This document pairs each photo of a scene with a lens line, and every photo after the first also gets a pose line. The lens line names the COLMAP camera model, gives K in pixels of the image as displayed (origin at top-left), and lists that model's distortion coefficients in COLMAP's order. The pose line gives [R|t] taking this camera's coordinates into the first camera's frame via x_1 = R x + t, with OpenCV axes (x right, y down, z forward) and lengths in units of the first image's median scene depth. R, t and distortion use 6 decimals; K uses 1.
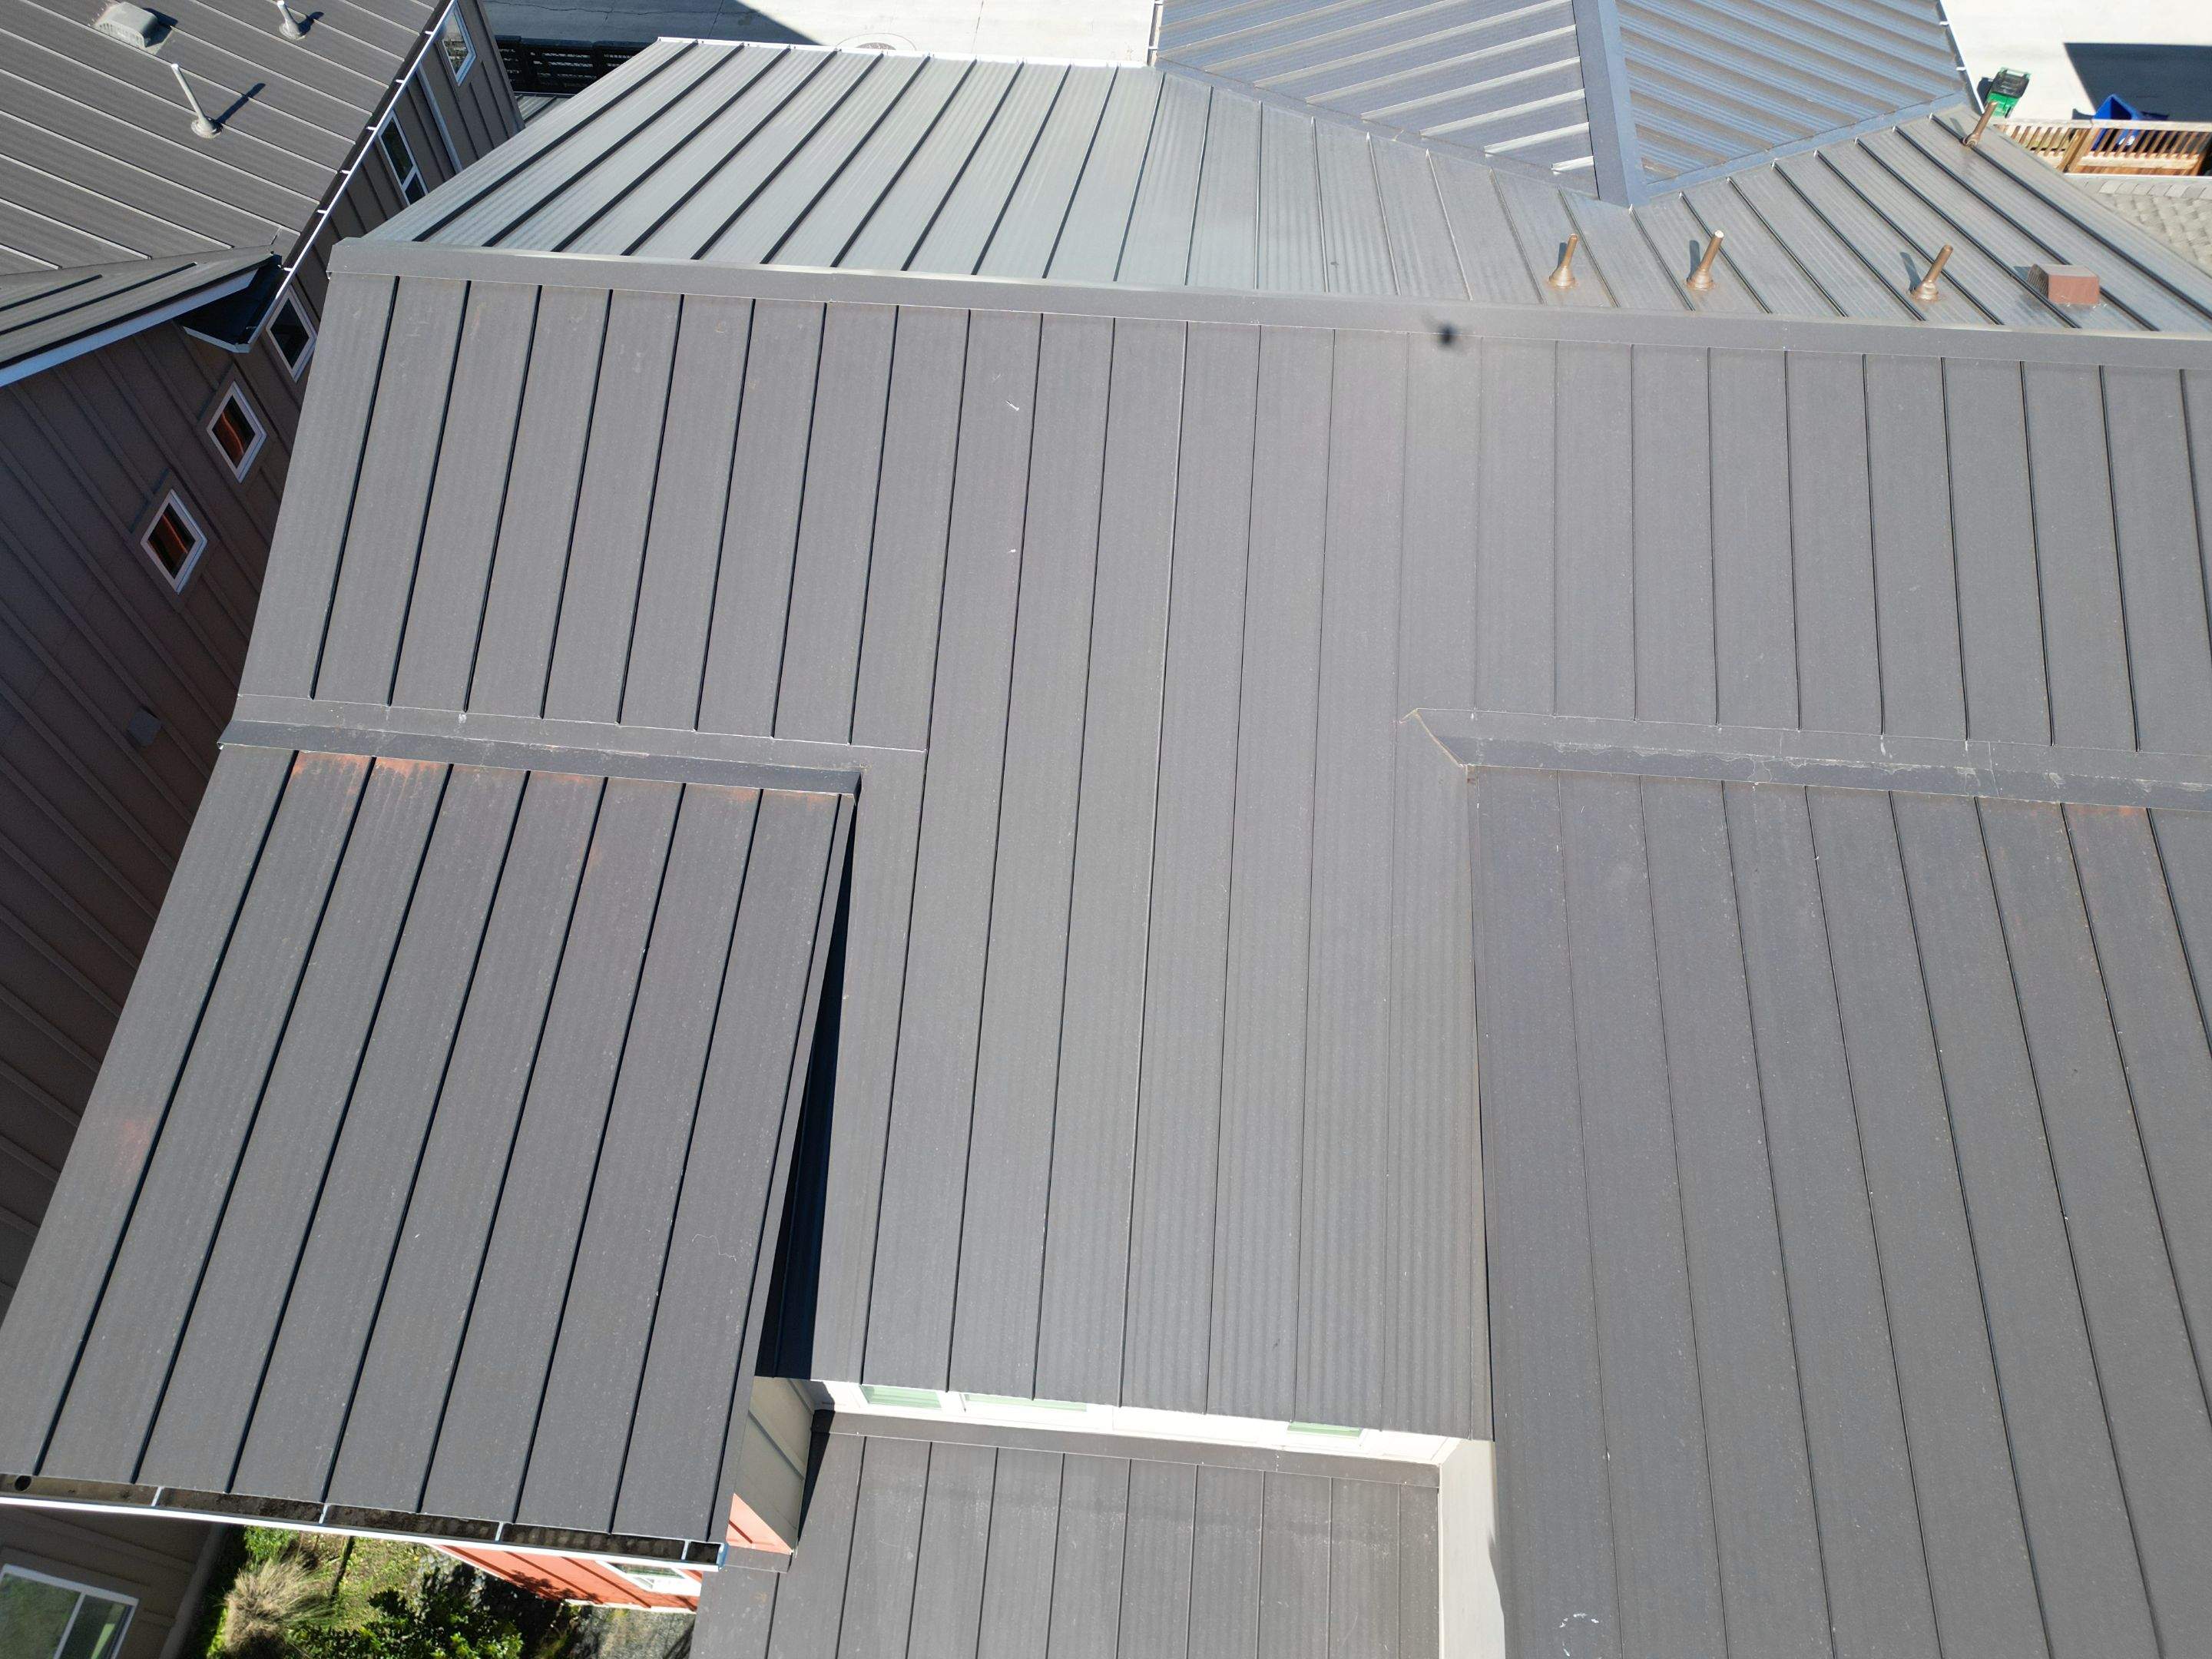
lens RADIAL K [[1543.1, 0, 1108.9], [0, 1543.1, 839.5], [0, 0, 1]] dist [0.064690, -0.052159]
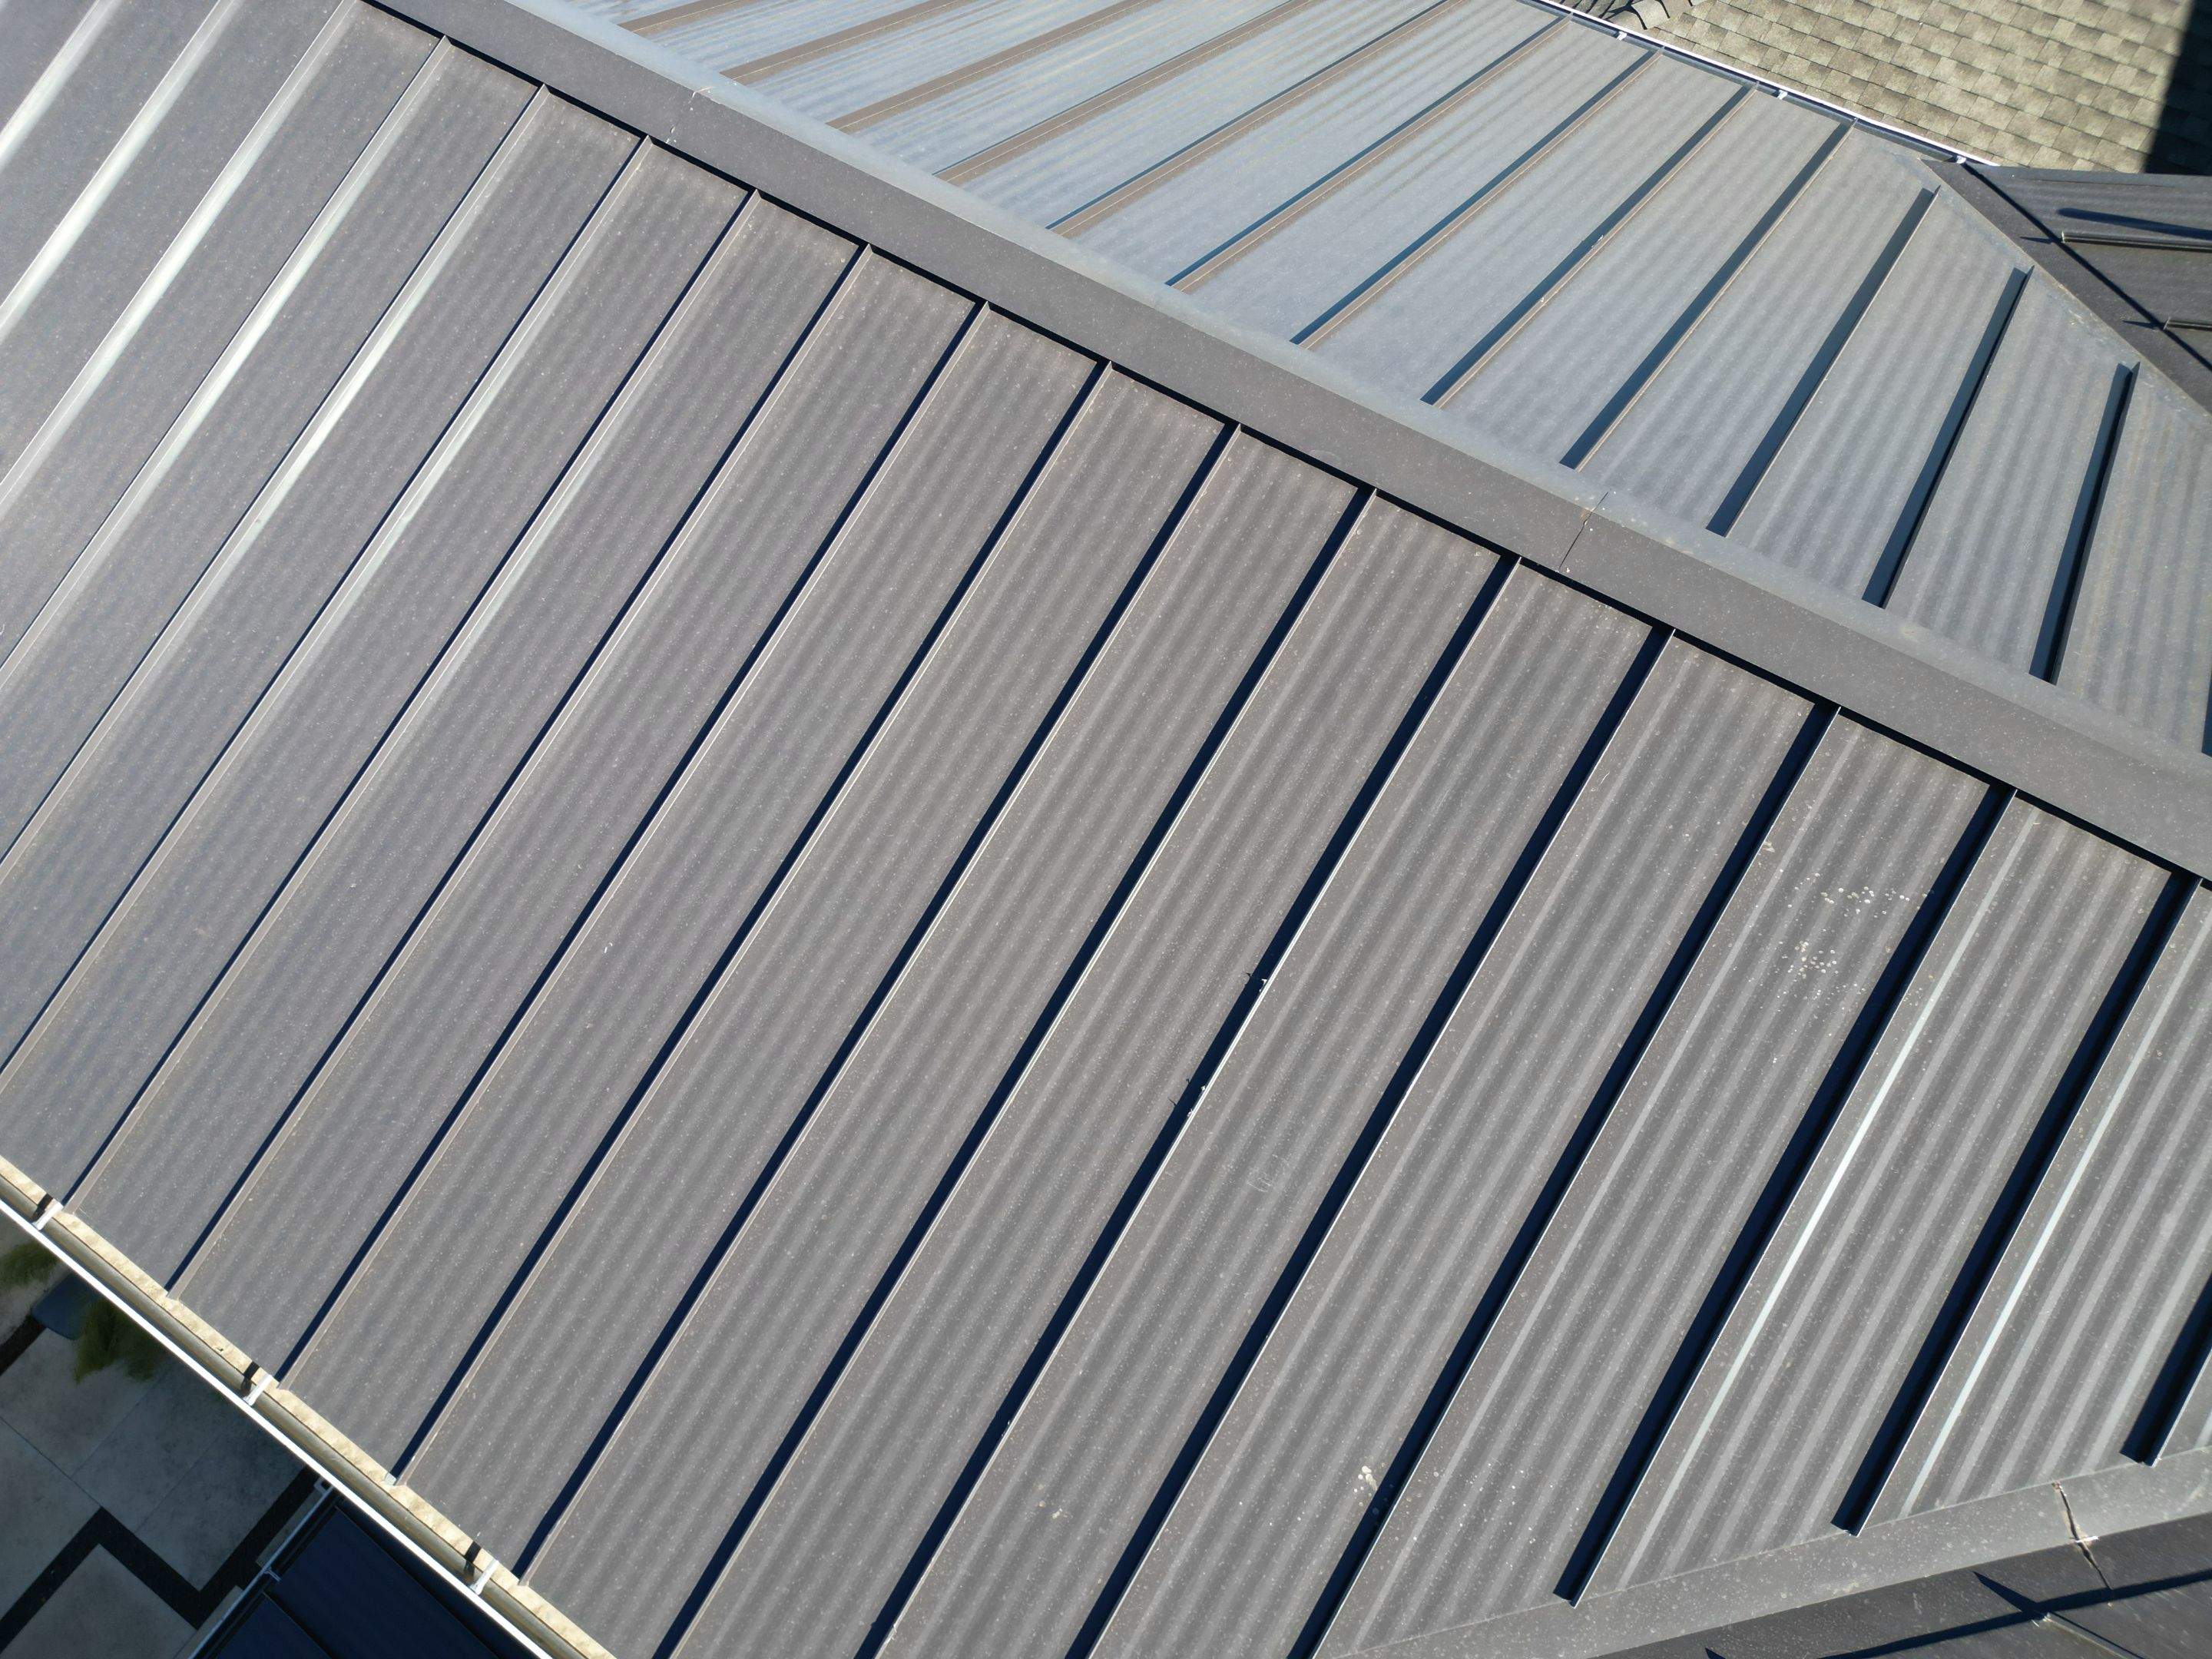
lens RADIAL K [[1543.1, 0, 1102.4], [0, 1543.1, 831.0], [0, 0, 1]] dist [0.064690, -0.052159]
pose [[0.471093, -0.775270, 0.420748, 0.123699], [0.739020, 0.607312, 0.291584, -1.052967], [-0.481581, 0.173578, 0.859040, 1.183952]]
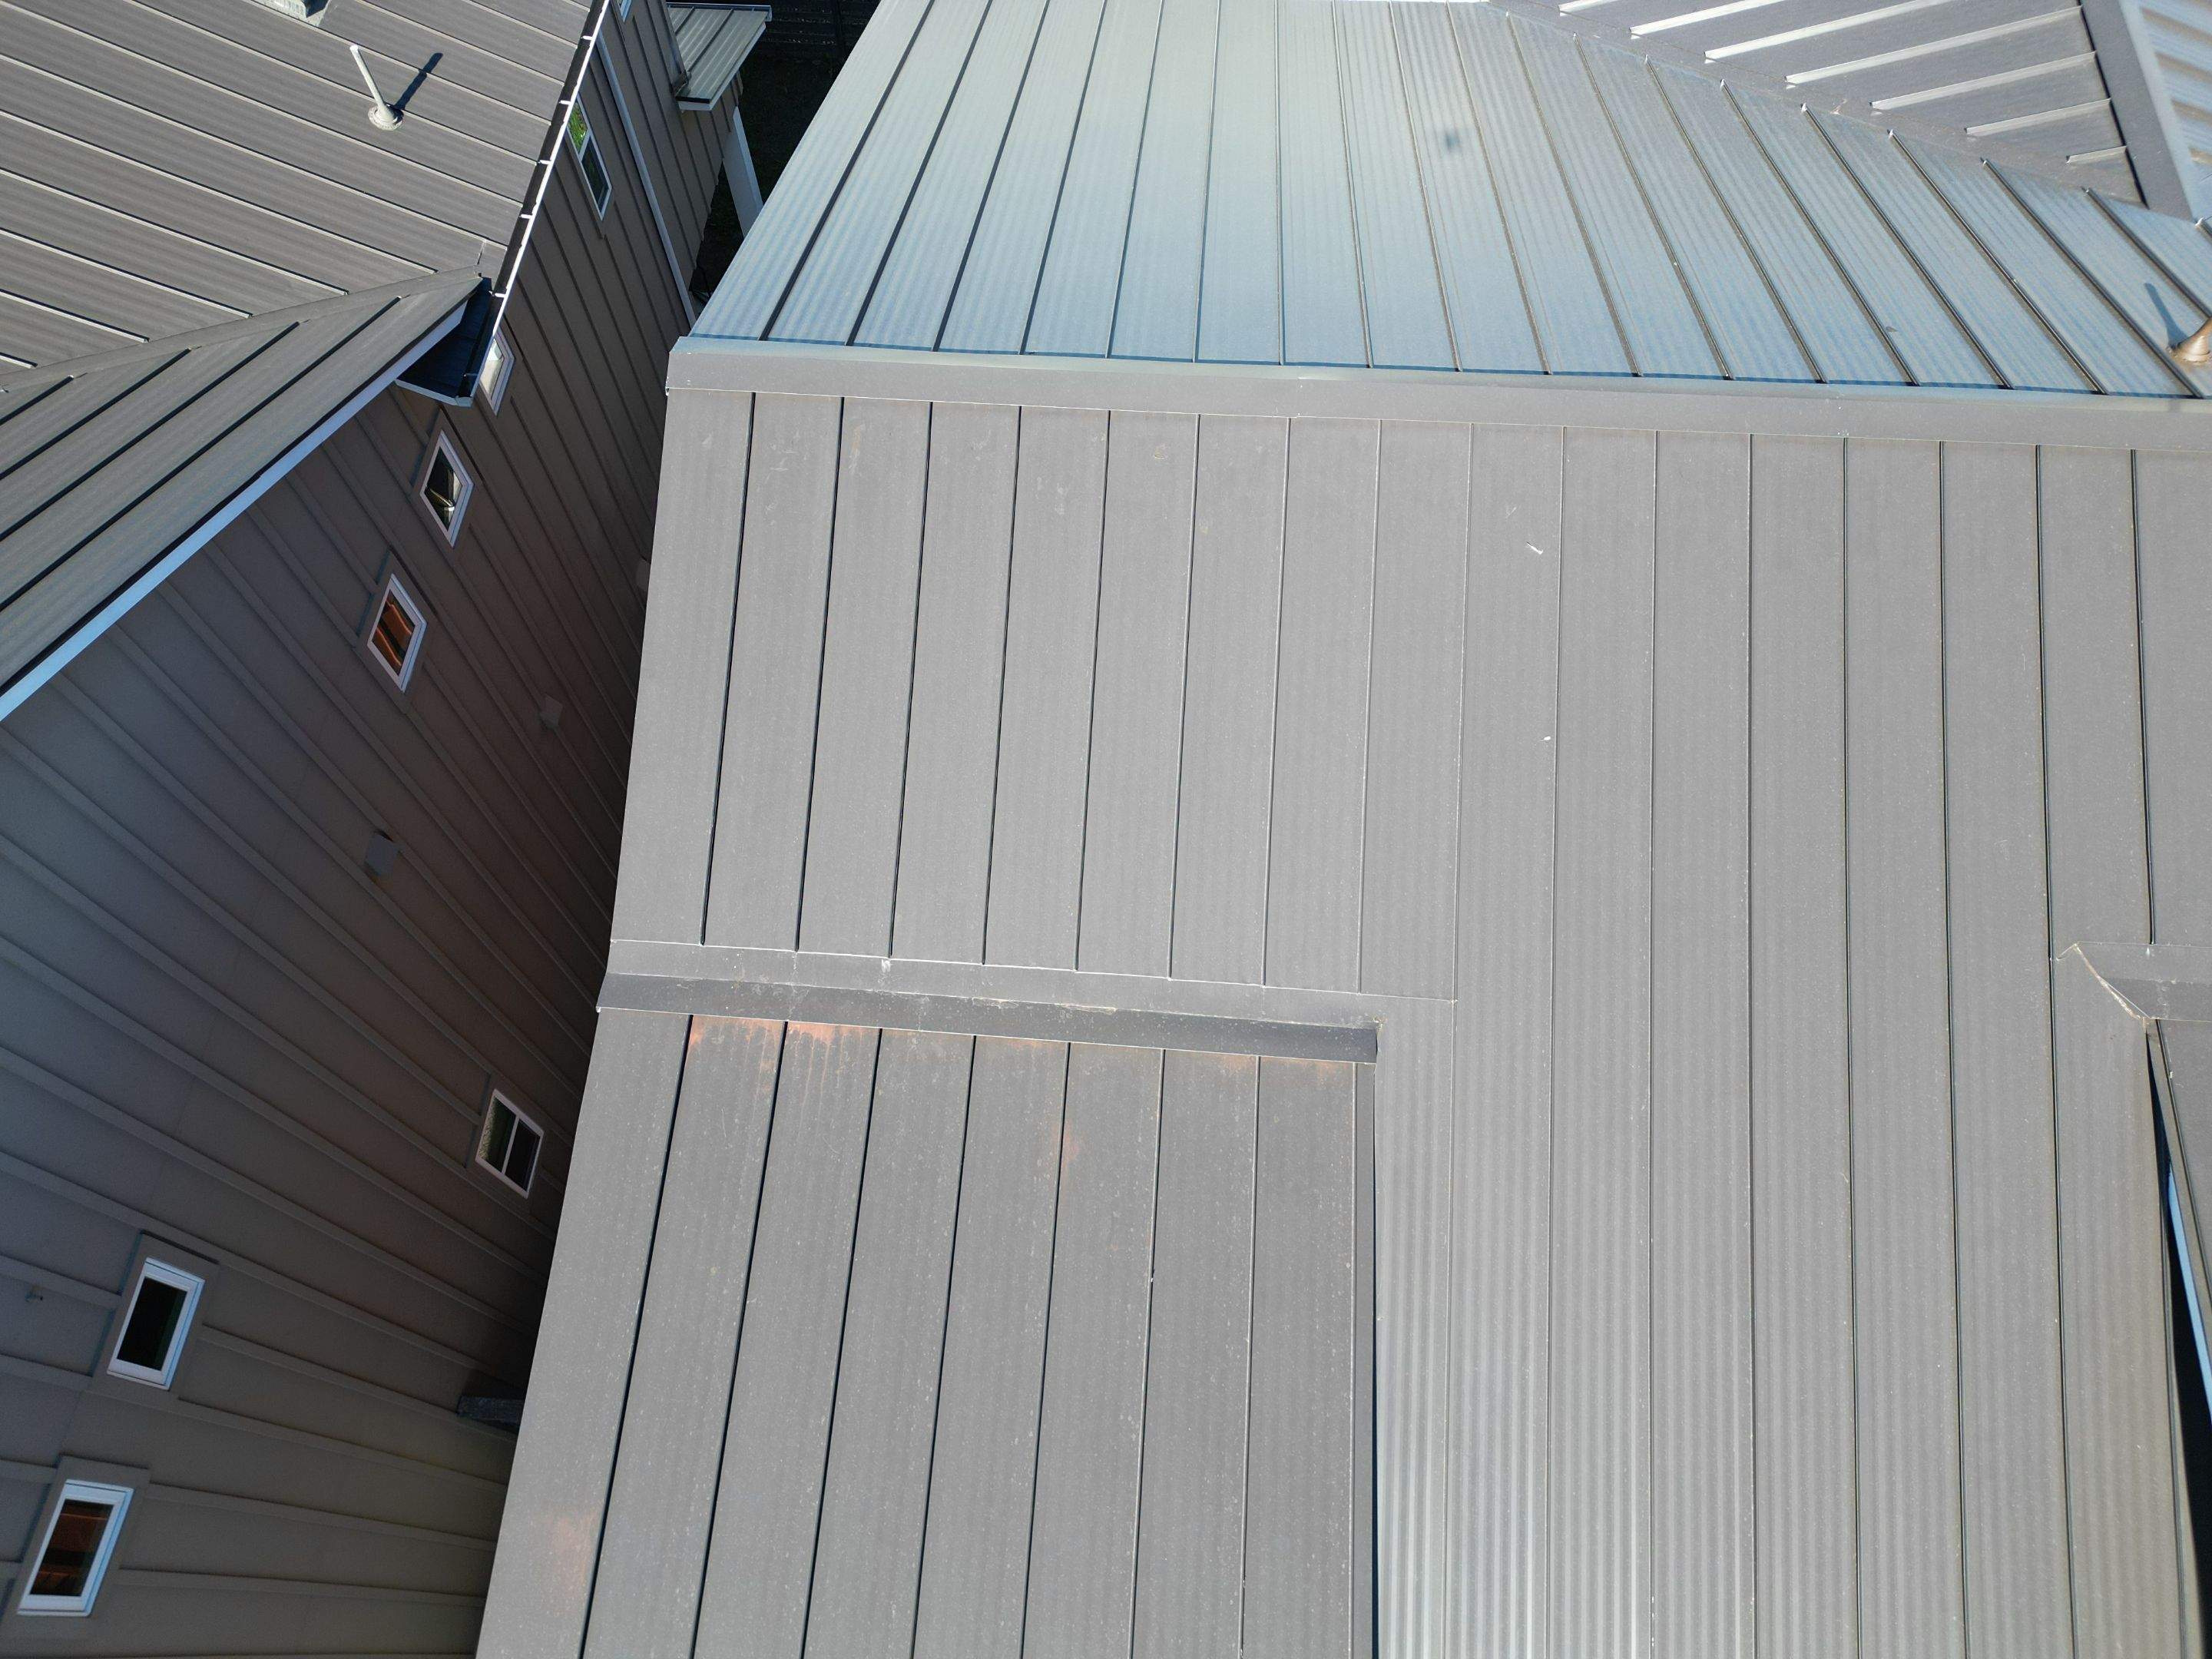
lens RADIAL K [[1543.1, 0, 1099.1], [0, 1543.1, 836.1], [0, 0, 1]] dist [0.064690, -0.052159]
pose [[0.999876, -0.015443, -0.003135, -0.302641], [0.015679, 0.994901, 0.099626, -0.228438], [0.001581, -0.099663, 0.995020, 0.199672]]
